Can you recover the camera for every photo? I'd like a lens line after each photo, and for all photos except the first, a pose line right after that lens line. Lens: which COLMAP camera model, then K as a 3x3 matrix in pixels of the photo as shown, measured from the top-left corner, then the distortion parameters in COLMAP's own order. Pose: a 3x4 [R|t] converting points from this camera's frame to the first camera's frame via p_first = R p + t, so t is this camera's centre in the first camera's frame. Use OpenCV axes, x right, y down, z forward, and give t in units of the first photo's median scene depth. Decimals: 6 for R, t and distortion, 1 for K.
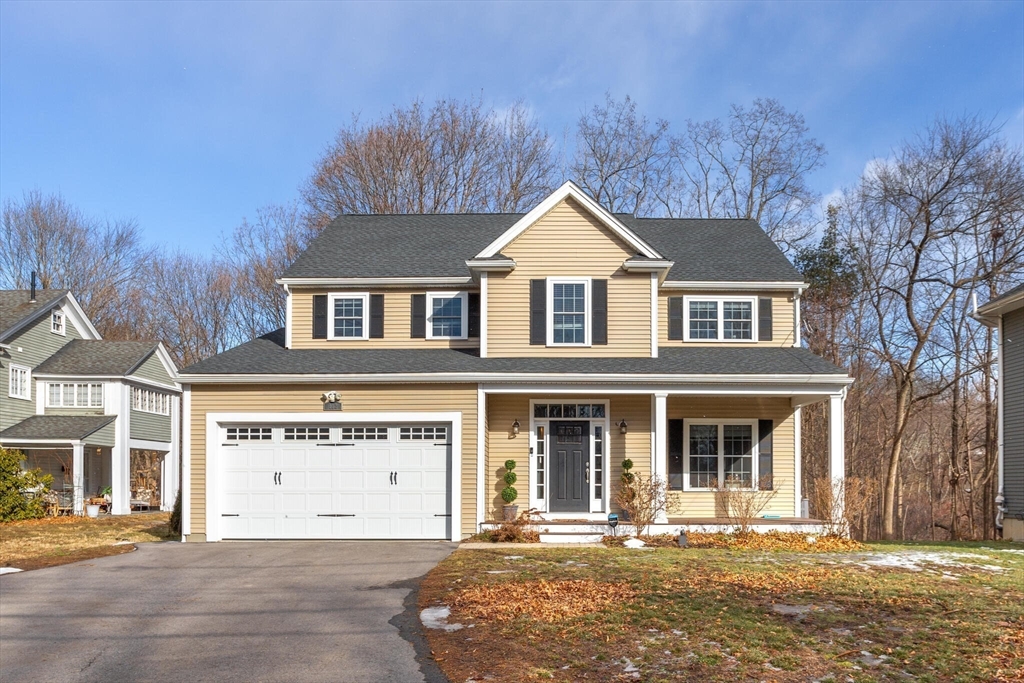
lens RADIAL K [[646.5, 0, 604.7], [0, 646.5, 342.9], [0, 0, 1]] dist [-0.000653, -0.000146]
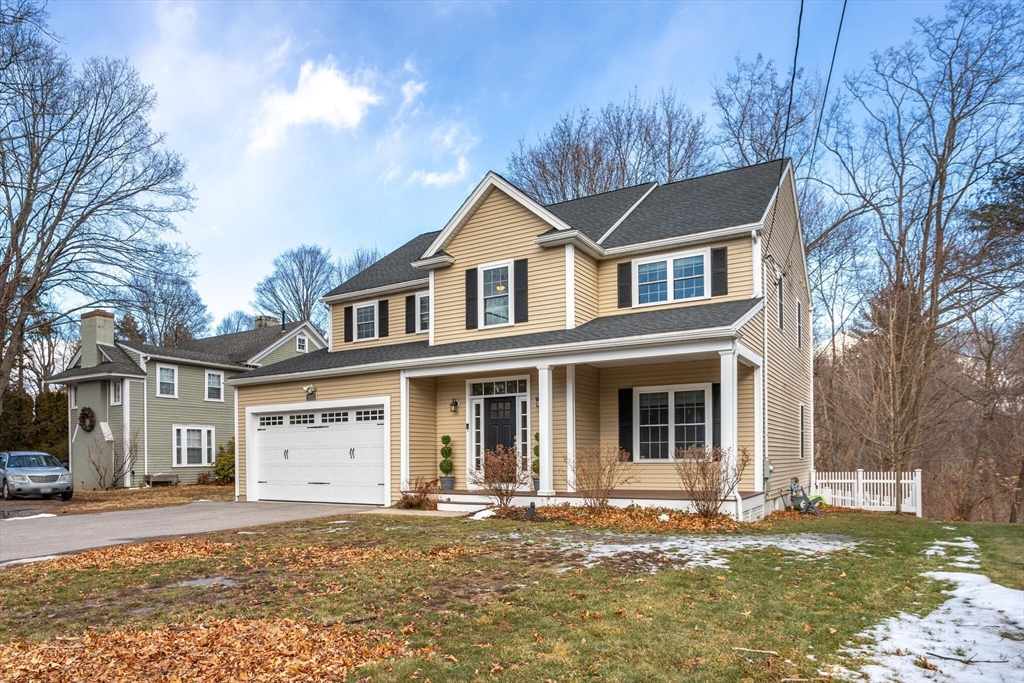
lens RADIAL K [[594.3, 0, 580.8], [0, 594.3, 337.4], [0, 0, 1]] dist [-0.000613, 0.000204]
pose [[0.878596, -0.098805, -0.467233, 0.520399], [0.113011, 0.993591, 0.002396, 0.034710], [0.464001, -0.054908, 0.884131, 0.199463]]
